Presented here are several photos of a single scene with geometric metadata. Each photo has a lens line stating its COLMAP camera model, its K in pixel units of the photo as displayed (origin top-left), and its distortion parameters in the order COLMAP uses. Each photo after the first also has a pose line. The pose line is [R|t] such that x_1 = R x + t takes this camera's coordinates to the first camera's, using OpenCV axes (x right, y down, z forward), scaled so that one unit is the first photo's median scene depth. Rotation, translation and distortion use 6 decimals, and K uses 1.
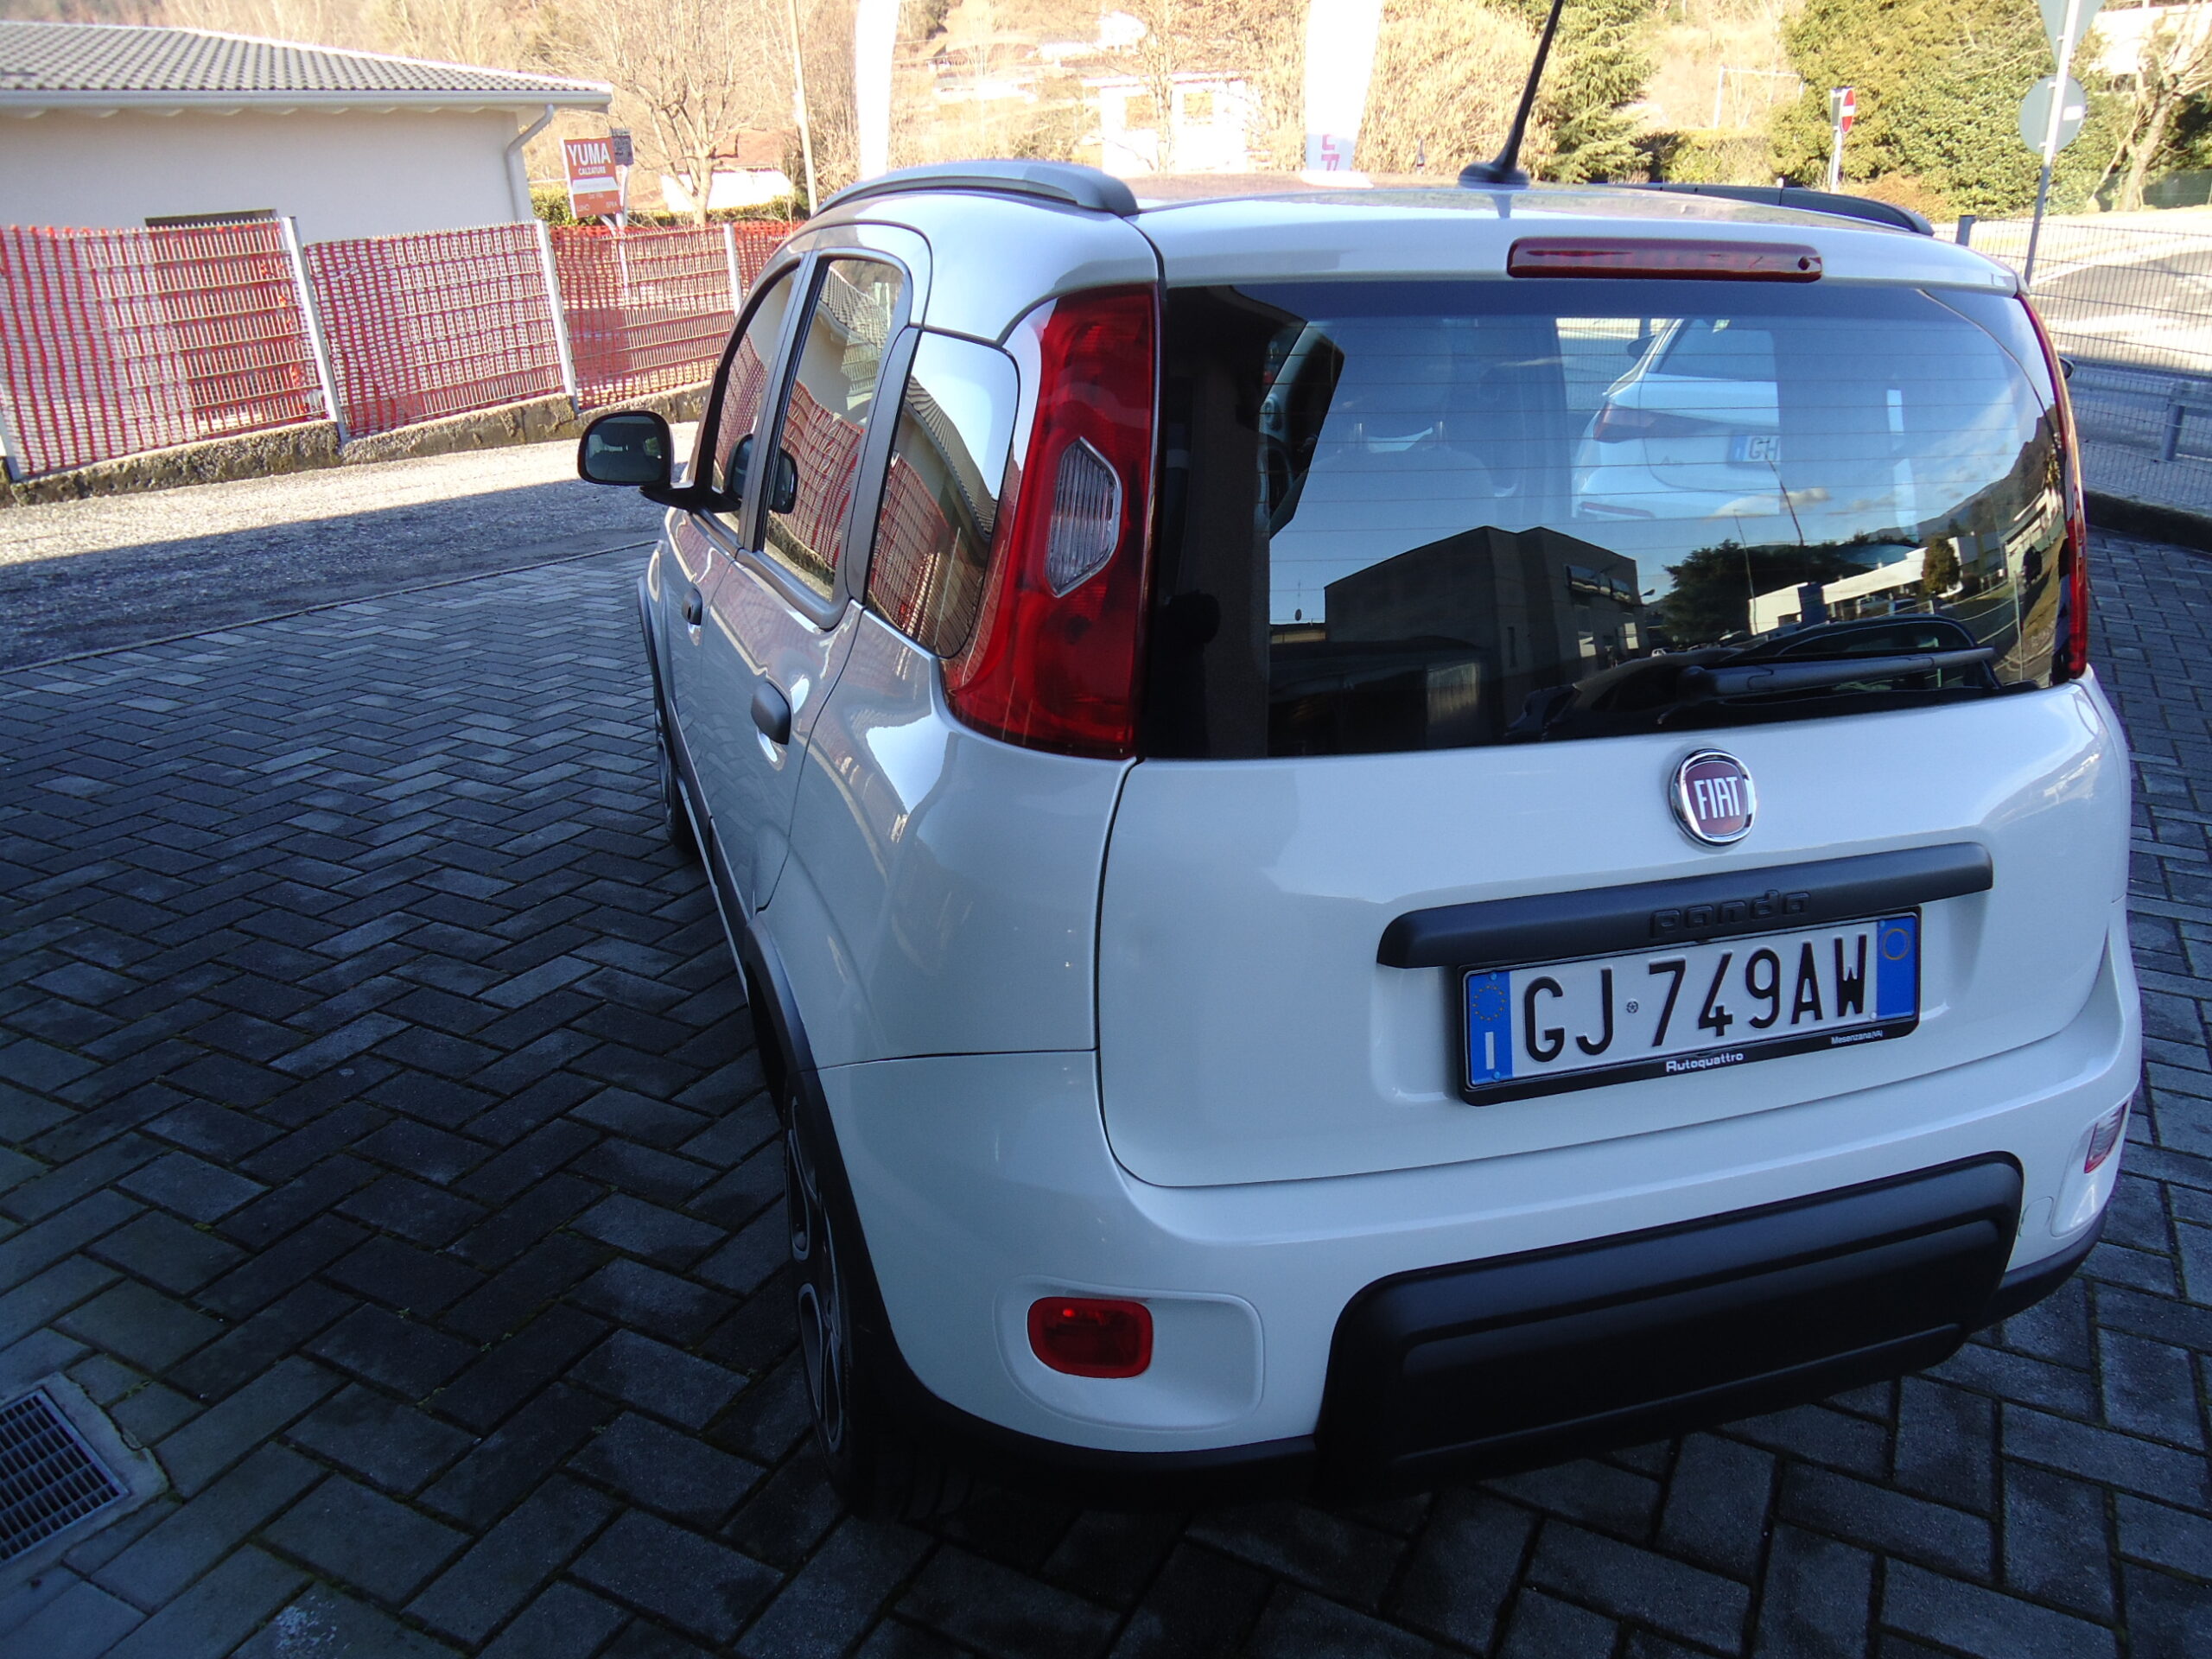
lens RADIAL K [[1605.9, 0, 1106.5], [0, 1605.9, 832.5], [0, 0, 1]] dist [-0.011934, 0.009725]
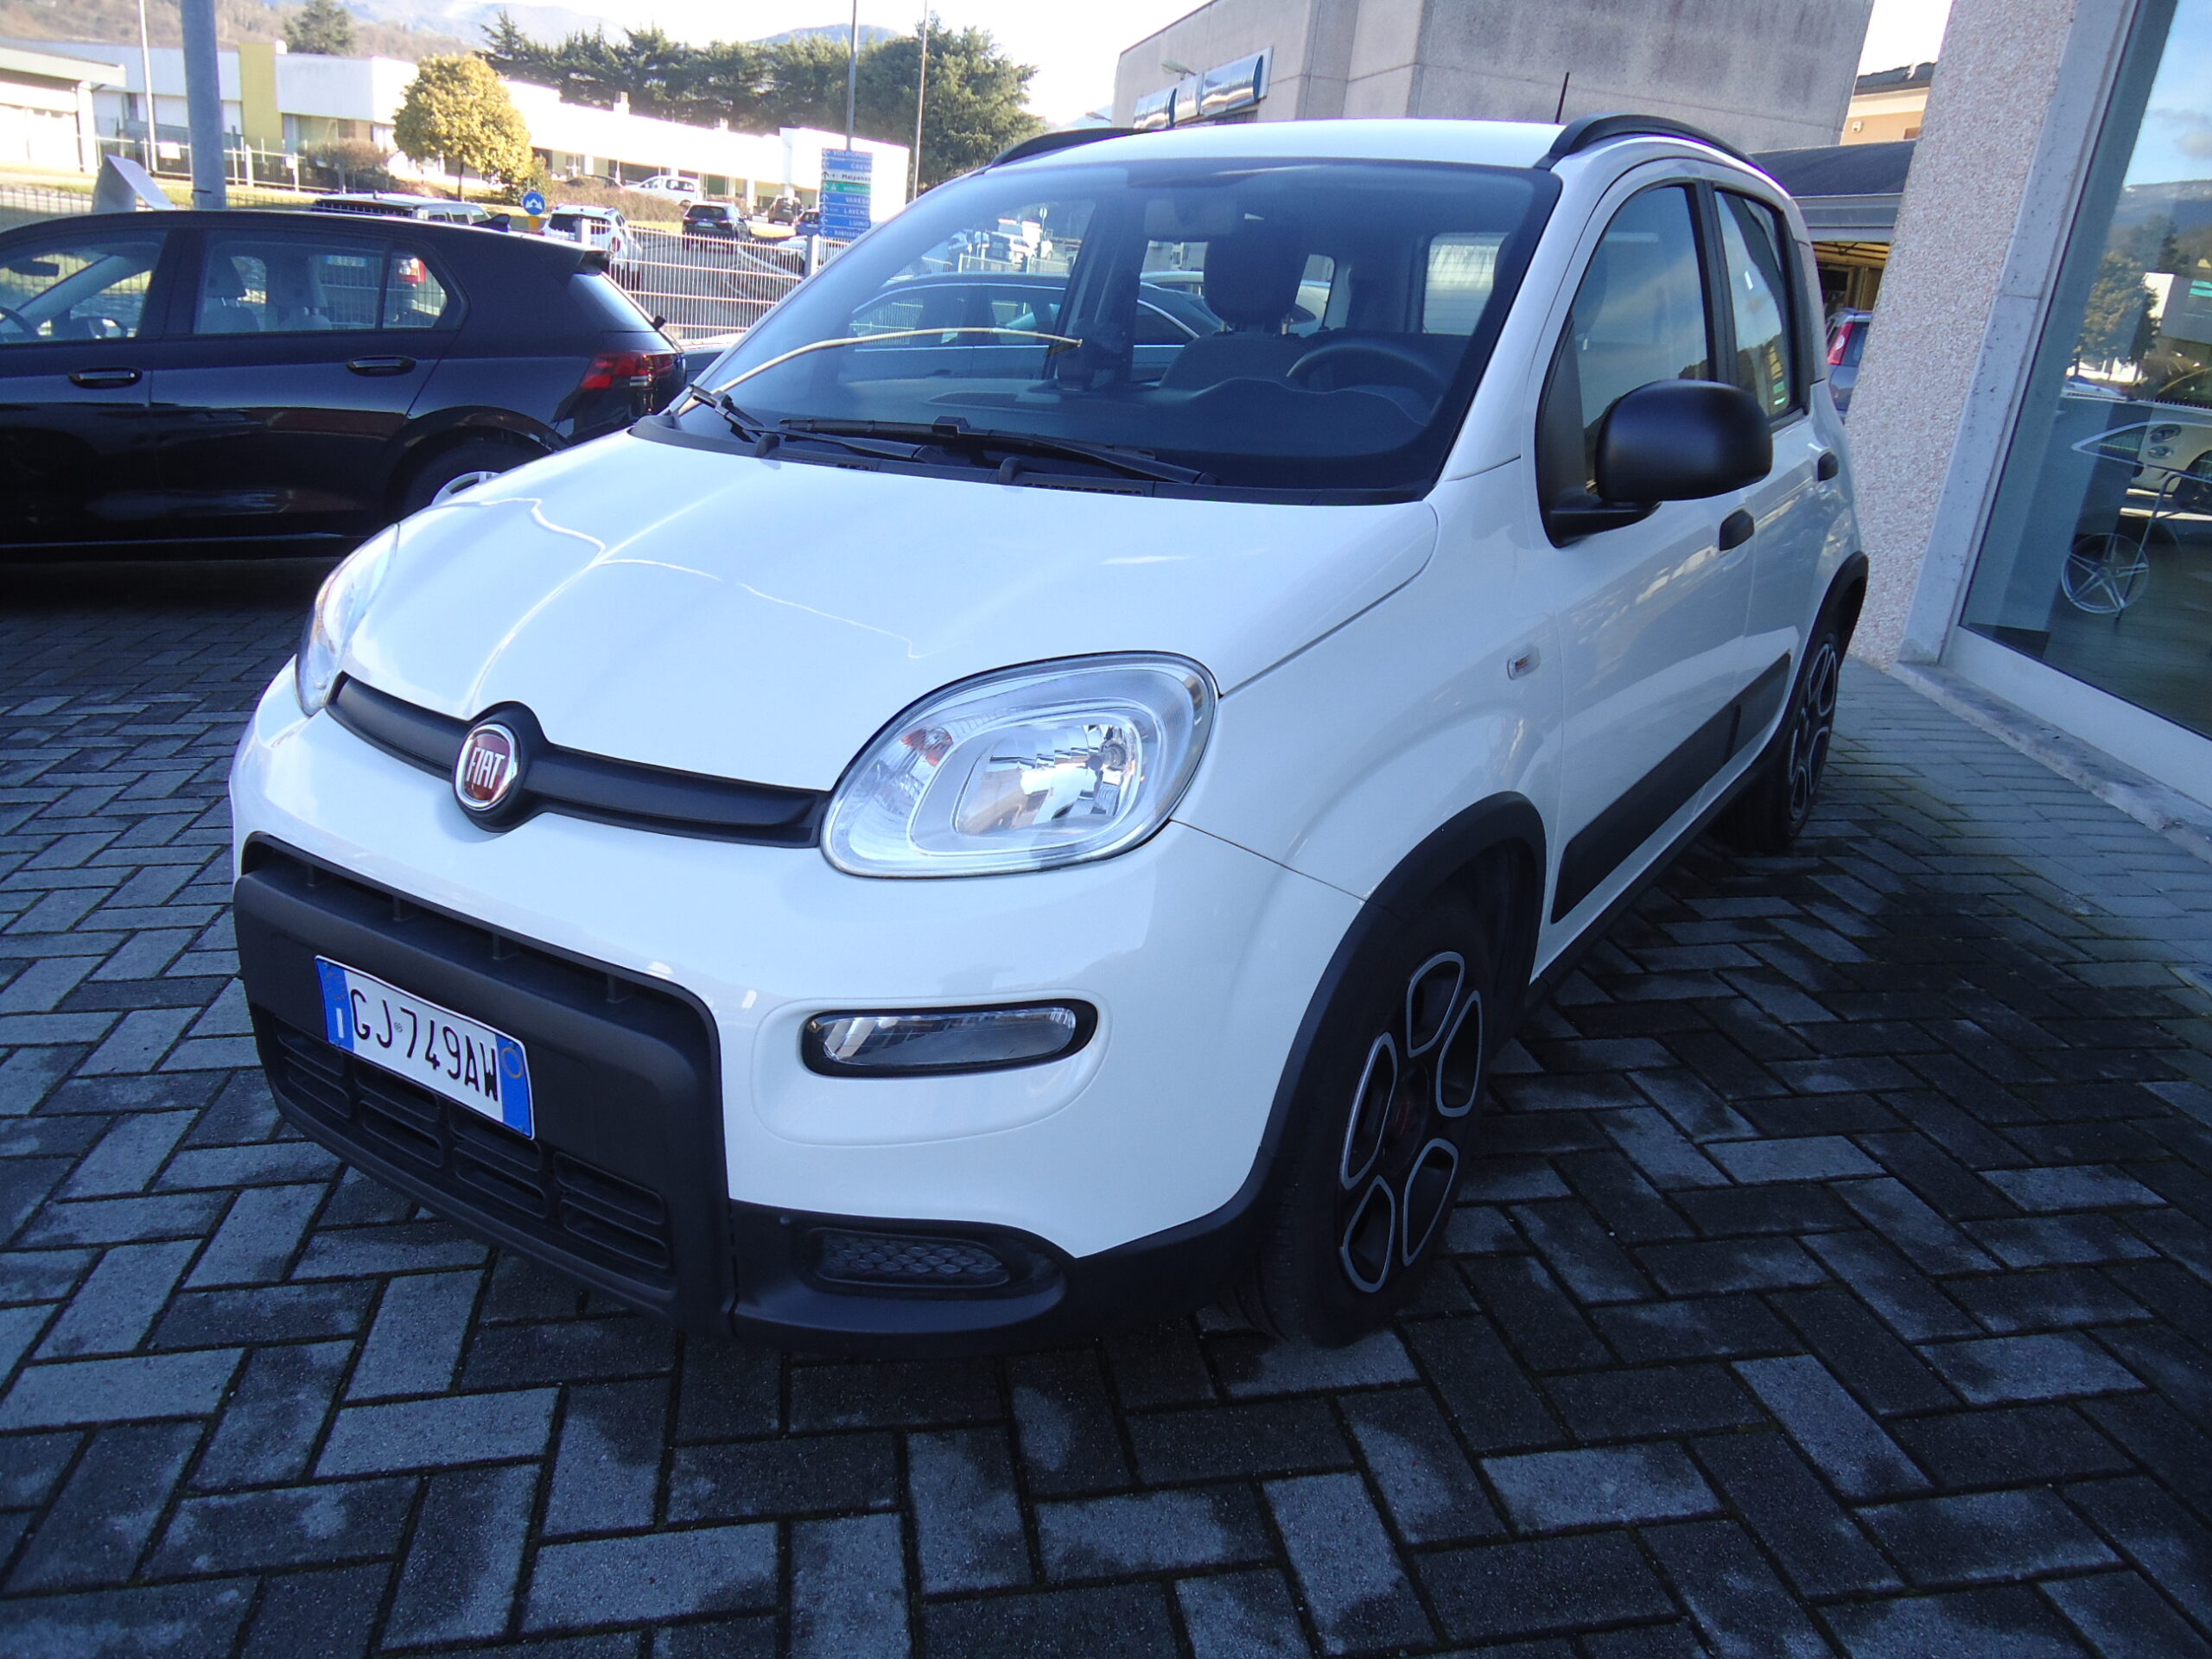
lens RADIAL K [[1605.9, 0, 1111.0], [0, 1605.9, 826.0], [0, 0, 1]] dist [-0.011934, 0.009725]
pose [[-0.606864, -0.285827, 0.741632, -1.063702], [0.237691, 0.825131, 0.512506, -0.775238], [-0.758432, 0.487301, -0.432804, 2.369373]]
